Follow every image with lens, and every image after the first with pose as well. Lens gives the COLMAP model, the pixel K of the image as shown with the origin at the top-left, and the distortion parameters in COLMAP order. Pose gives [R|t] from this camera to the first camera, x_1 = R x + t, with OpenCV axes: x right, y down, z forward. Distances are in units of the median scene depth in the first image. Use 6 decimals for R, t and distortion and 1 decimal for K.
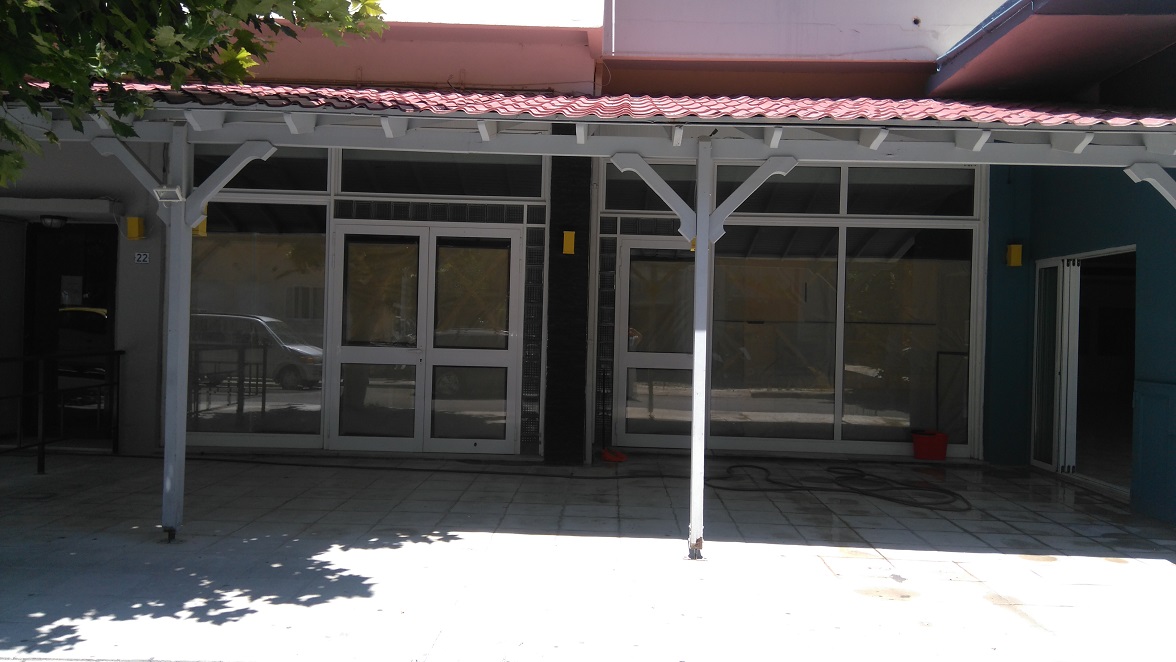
lens RADIAL K [[900.7, 0, 593.1], [0, 900.7, 322.9], [0, 0, 1]] dist [0.012949, -0.025047]
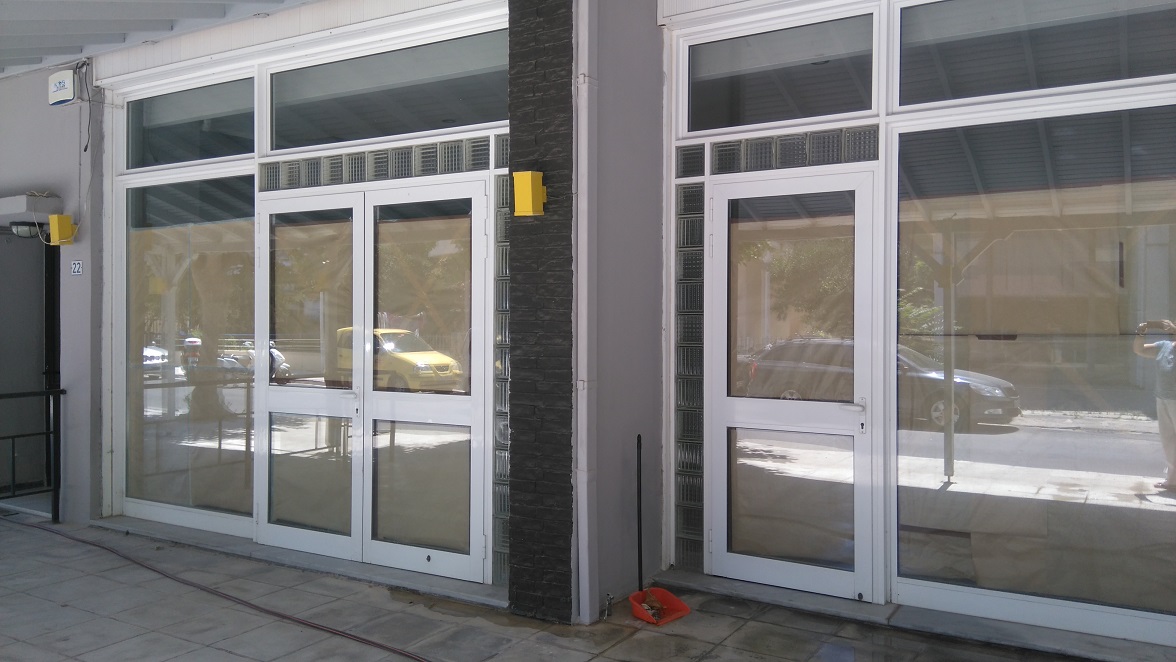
lens RADIAL K [[900.7, 0, 594.5], [0, 900.7, 318.9], [0, 0, 1]] dist [0.012949, -0.025047]
pose [[0.867673, -0.024433, -0.496535, 0.252813], [0.023988, 0.999686, -0.007274, -0.012341], [0.496557, -0.005599, 0.867986, 0.548533]]
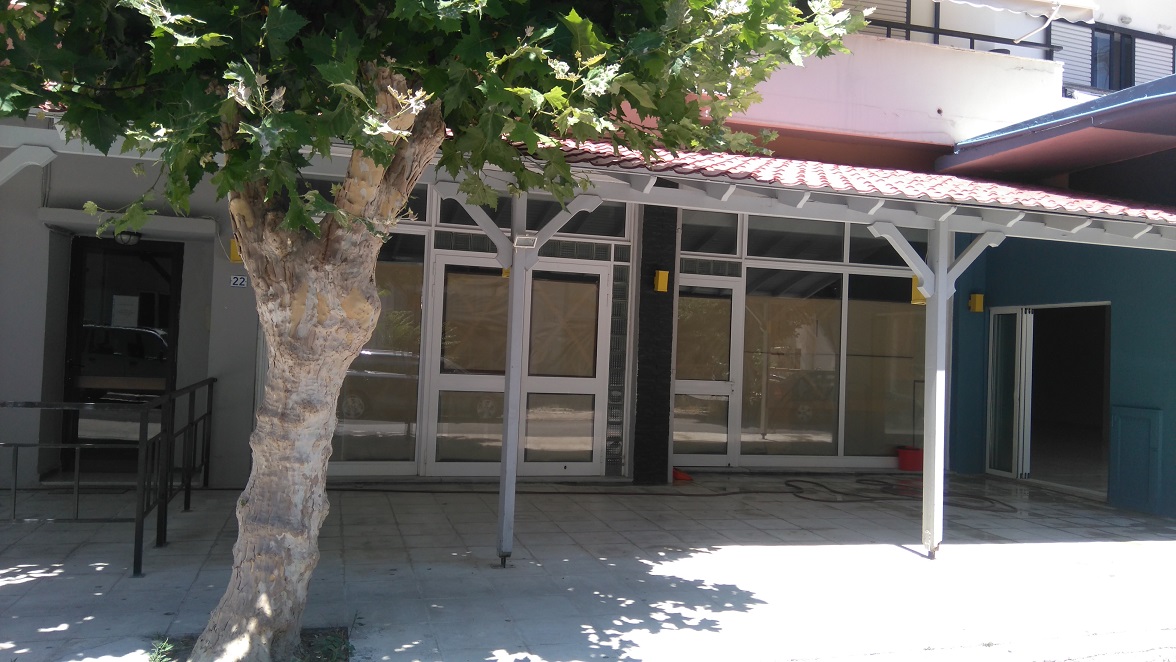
lens RADIAL K [[900.7, 0, 585.6], [0, 900.7, 324.8], [0, 0, 1]] dist [0.012949, -0.025047]
pose [[0.956807, 0.021478, 0.289928, -0.417748], [-0.016160, 0.999655, -0.020724, -0.011333], [-0.290273, 0.015143, 0.956824, -0.024327]]
